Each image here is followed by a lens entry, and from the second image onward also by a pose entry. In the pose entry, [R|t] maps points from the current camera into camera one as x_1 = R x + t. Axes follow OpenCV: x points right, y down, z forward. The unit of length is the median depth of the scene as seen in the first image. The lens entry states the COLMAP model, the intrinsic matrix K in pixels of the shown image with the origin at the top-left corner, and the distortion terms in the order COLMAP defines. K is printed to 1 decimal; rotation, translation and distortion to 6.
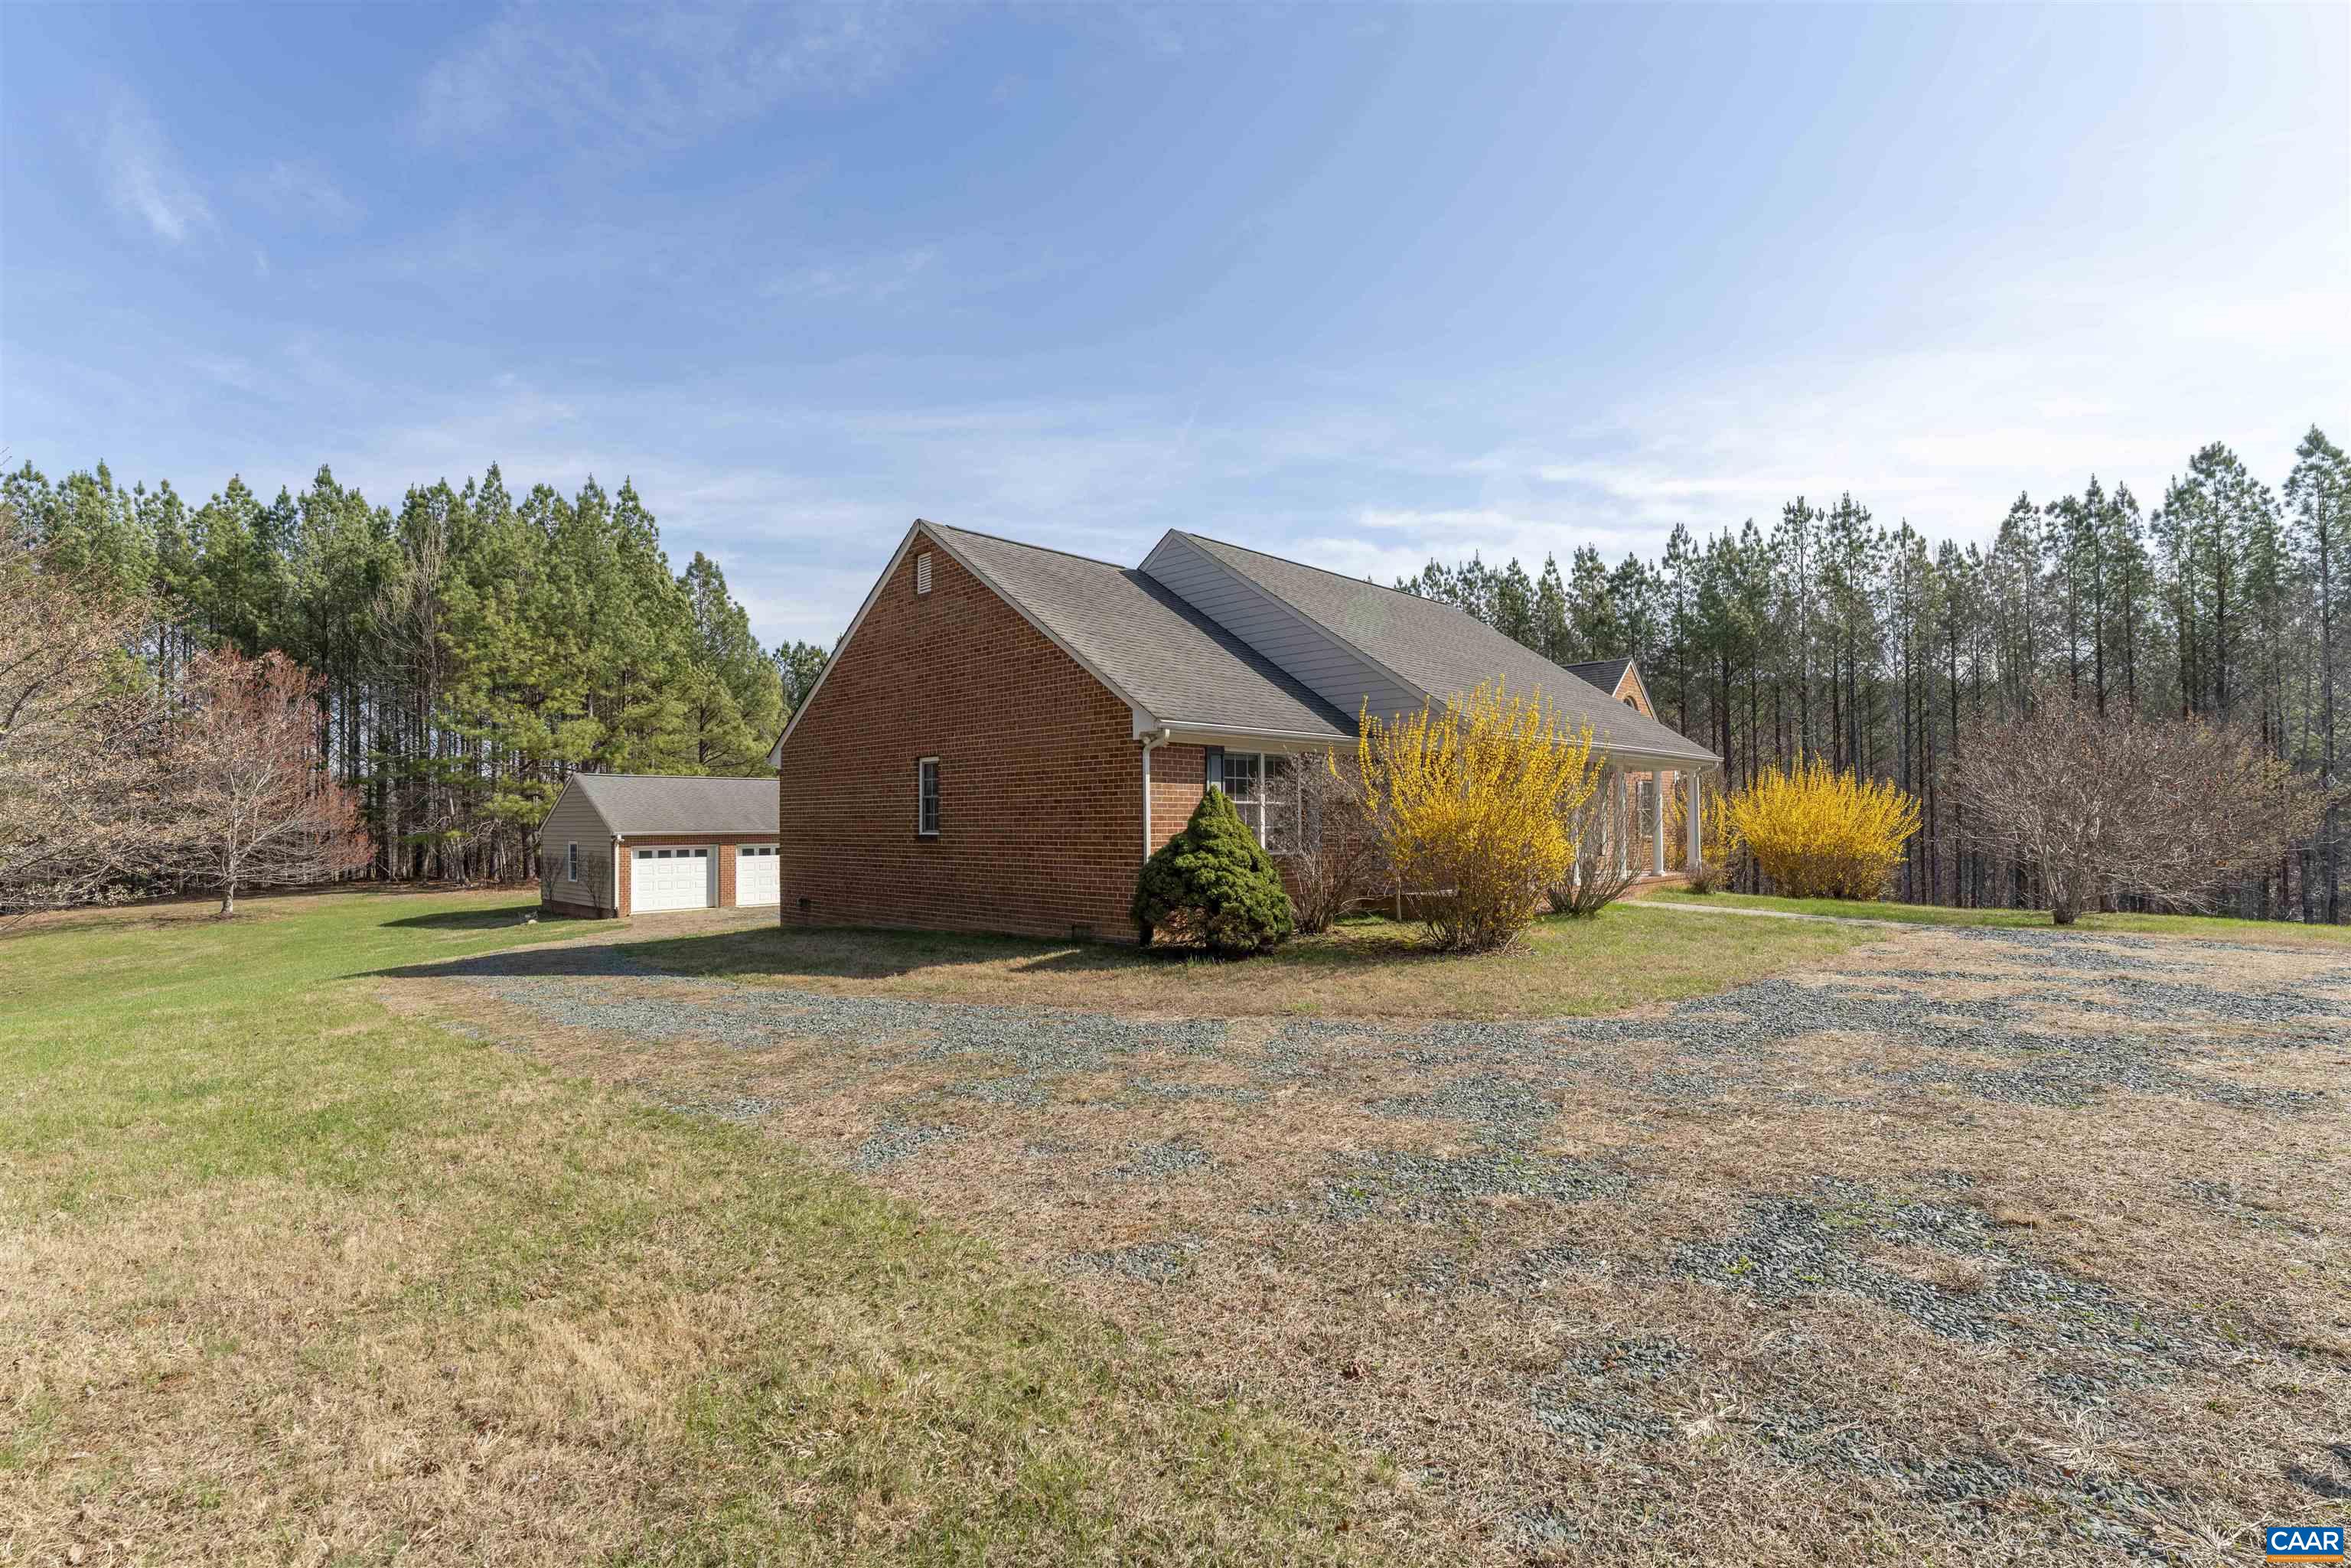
lens RADIAL K [[1070.1, 0, 1185.9], [0, 1070.1, 802.6], [0, 0, 1]] dist [0.000737, 0.000474]
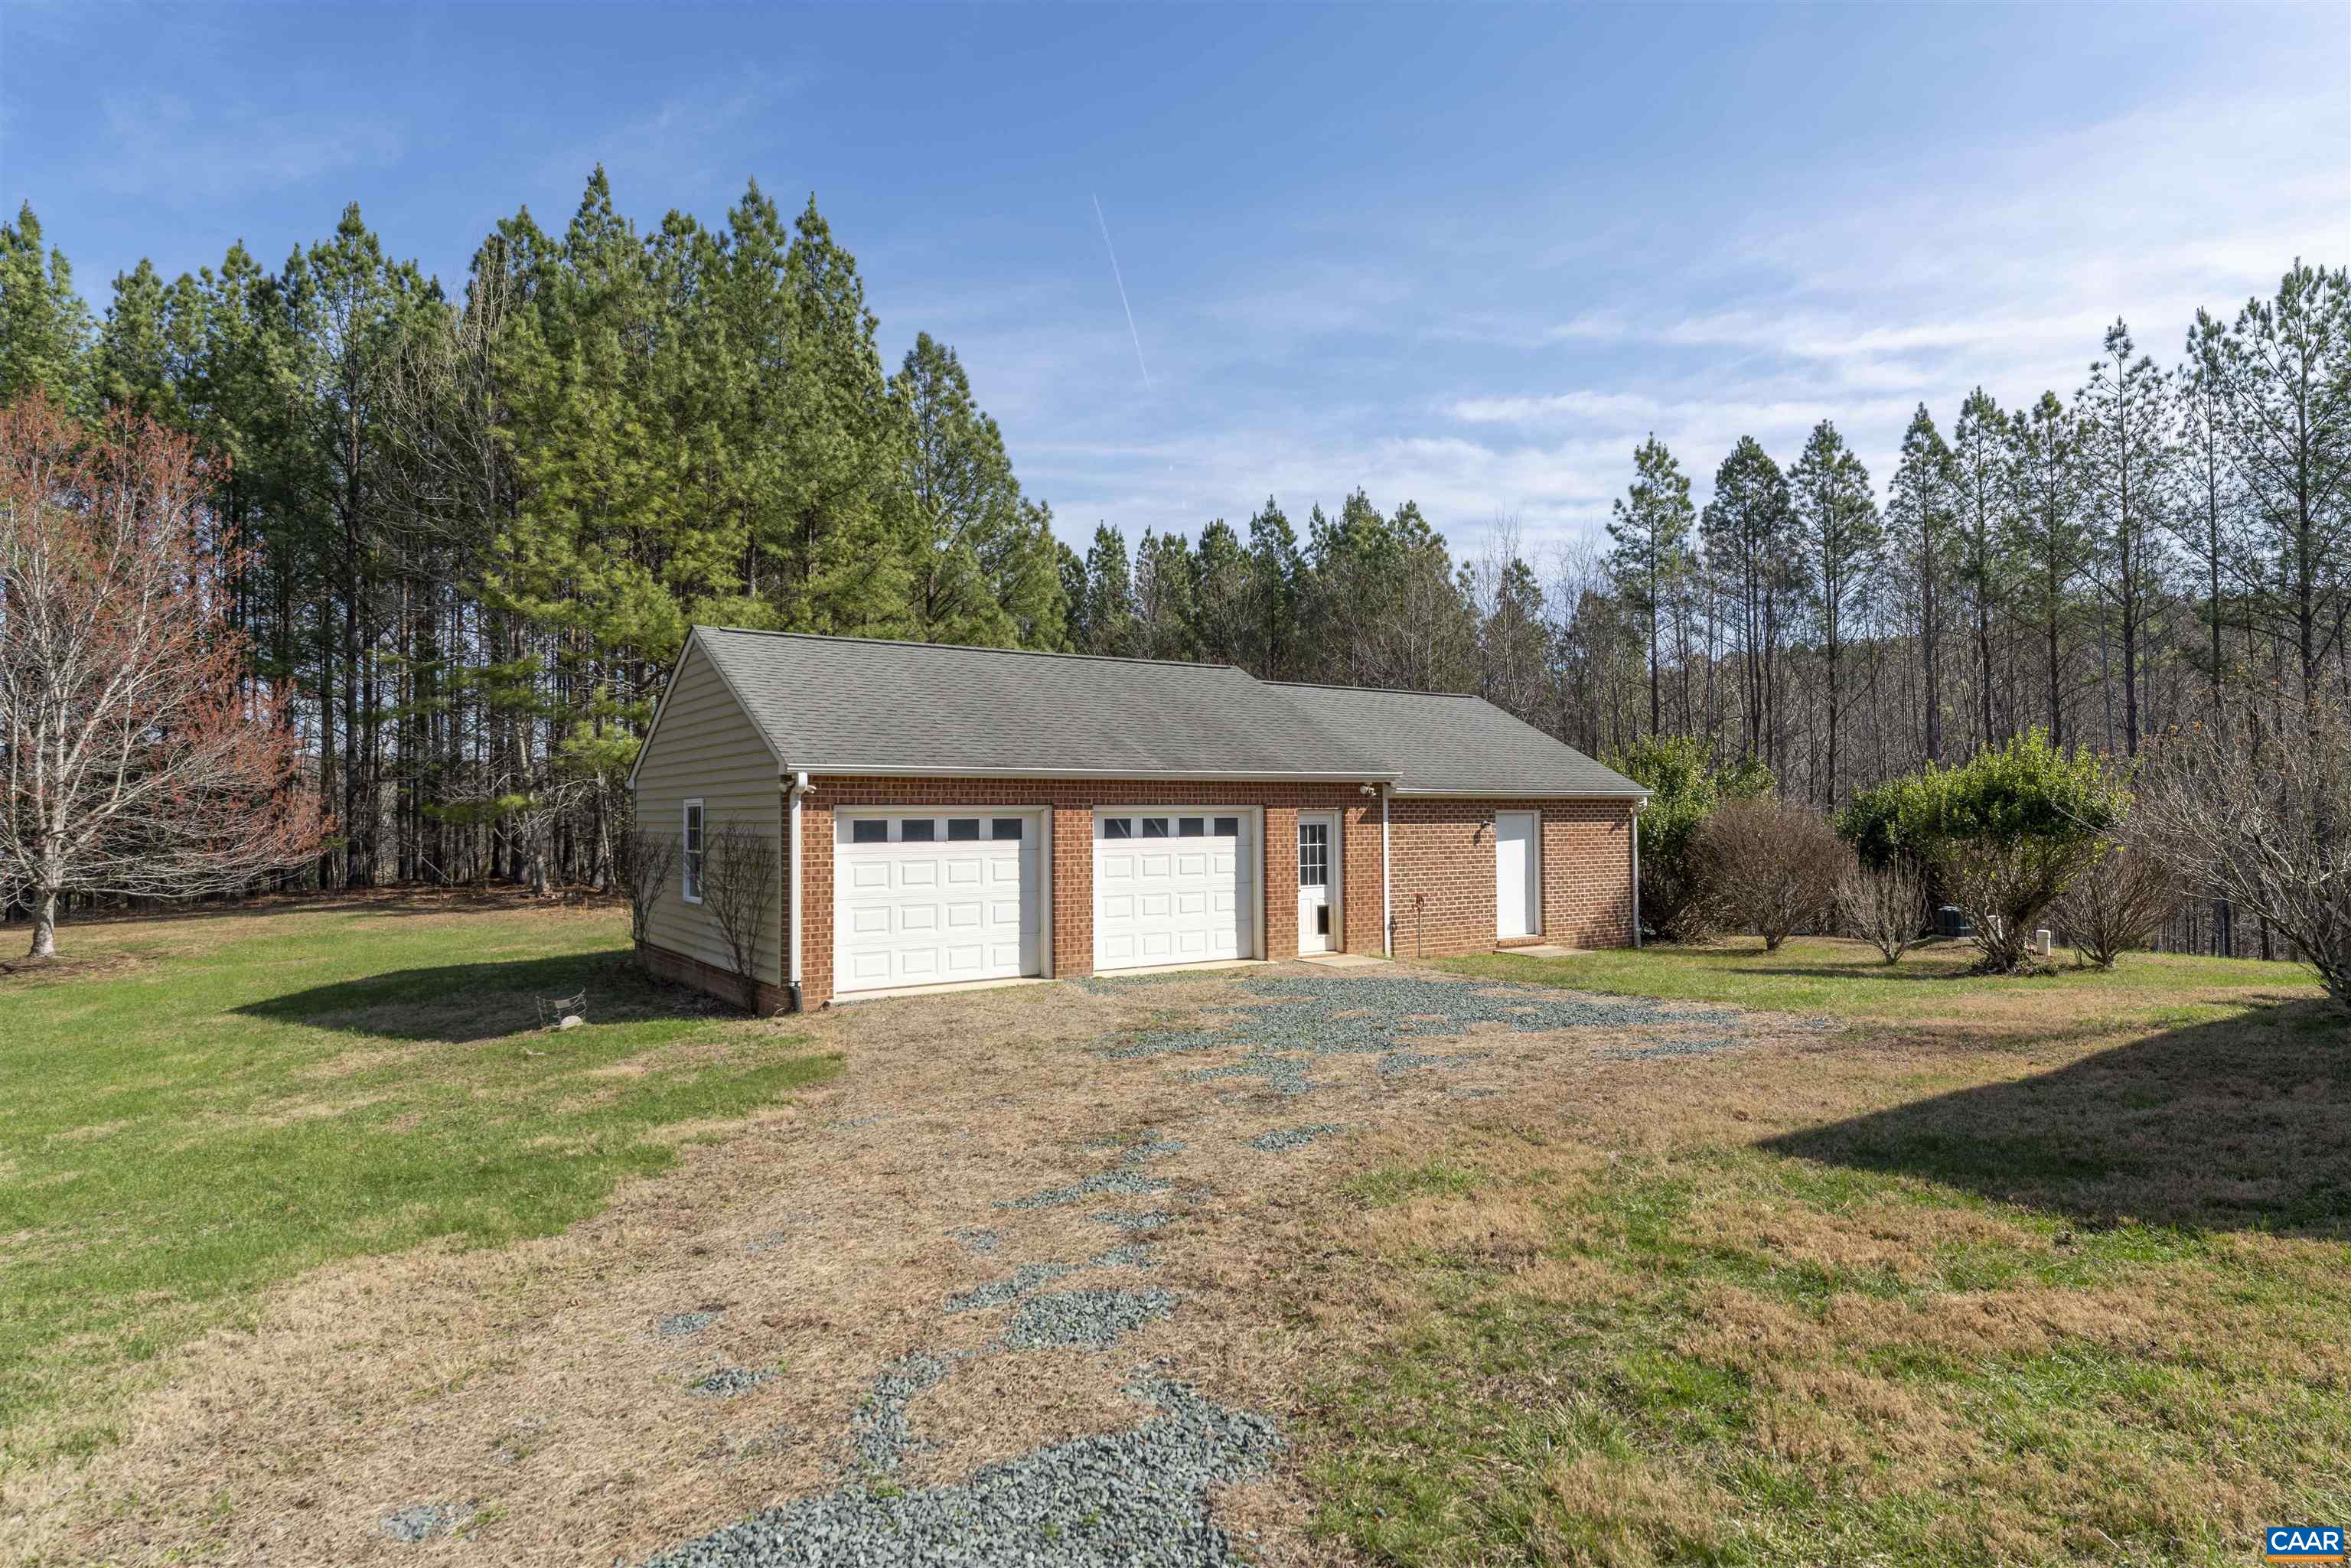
lens RADIAL K [[1305.7, 0, 1175.5], [0, 1305.7, 784.0], [0, 0, 1]] dist [0.021505, -0.000589]
pose [[0.978845, -0.003583, -0.204573, -0.218855], [0.002227, 0.999974, -0.006863, 0.025021], [0.204592, 0.006262, 0.978827, 0.411287]]
